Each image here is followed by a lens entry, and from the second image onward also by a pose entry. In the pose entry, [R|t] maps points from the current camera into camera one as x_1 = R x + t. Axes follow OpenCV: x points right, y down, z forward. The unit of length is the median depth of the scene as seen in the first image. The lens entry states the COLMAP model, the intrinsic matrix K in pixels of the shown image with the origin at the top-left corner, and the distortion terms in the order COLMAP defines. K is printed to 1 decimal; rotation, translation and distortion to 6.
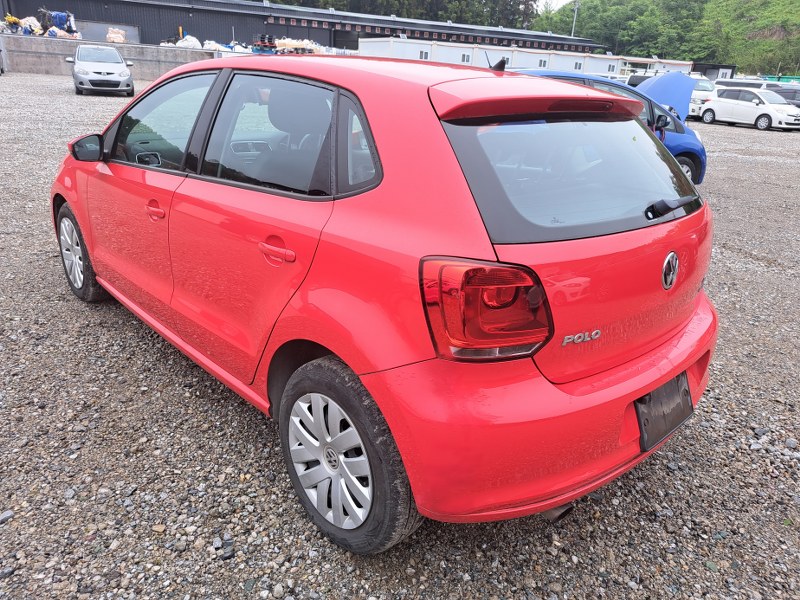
lens RADIAL K [[574.4, 0, 397.2], [0, 574.4, 294.8], [0, 0, 1]] dist [0.015554, -0.002897]
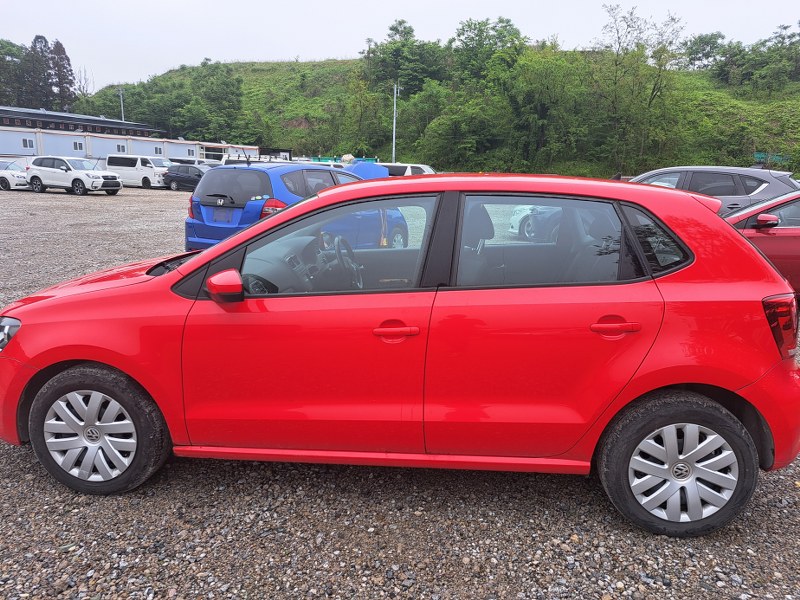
lens RADIAL K [[566.0, 0, 400.0], [0, 566.0, 300.0], [0, 0, 1]] dist [0.059143, -0.048947]
pose [[0.743673, -0.185195, 0.642381, -1.234444], [0.259435, 0.965510, -0.021991, -0.210473], [-0.616153, 0.183010, 0.766070, 0.286199]]
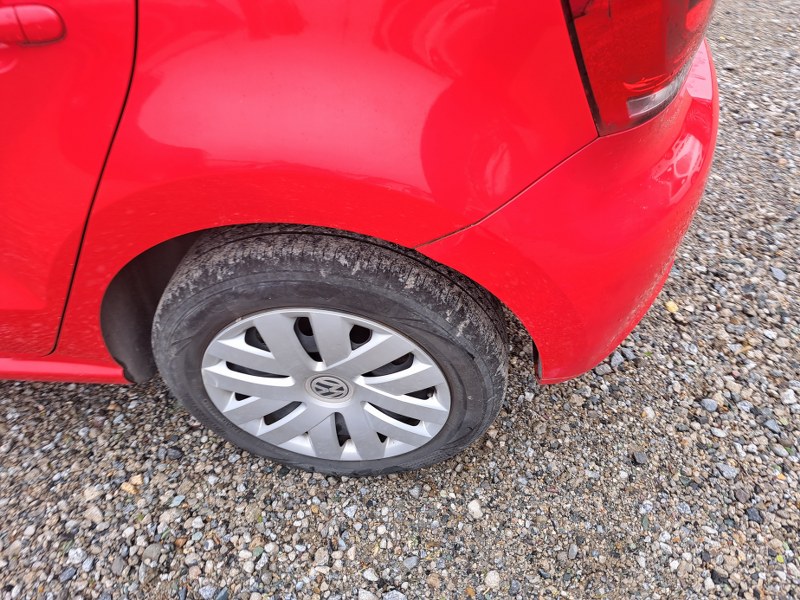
lens RADIAL K [[566.0, 0, 400.0], [0, 566.0, 300.0], [0, 0, 1]] dist [0.059143, -0.048947]
pose [[0.742447, -0.528616, 0.411506, -0.221742], [0.276791, 0.801454, 0.530149, -0.053083], [-0.610048, -0.279707, 0.741353, 0.515960]]
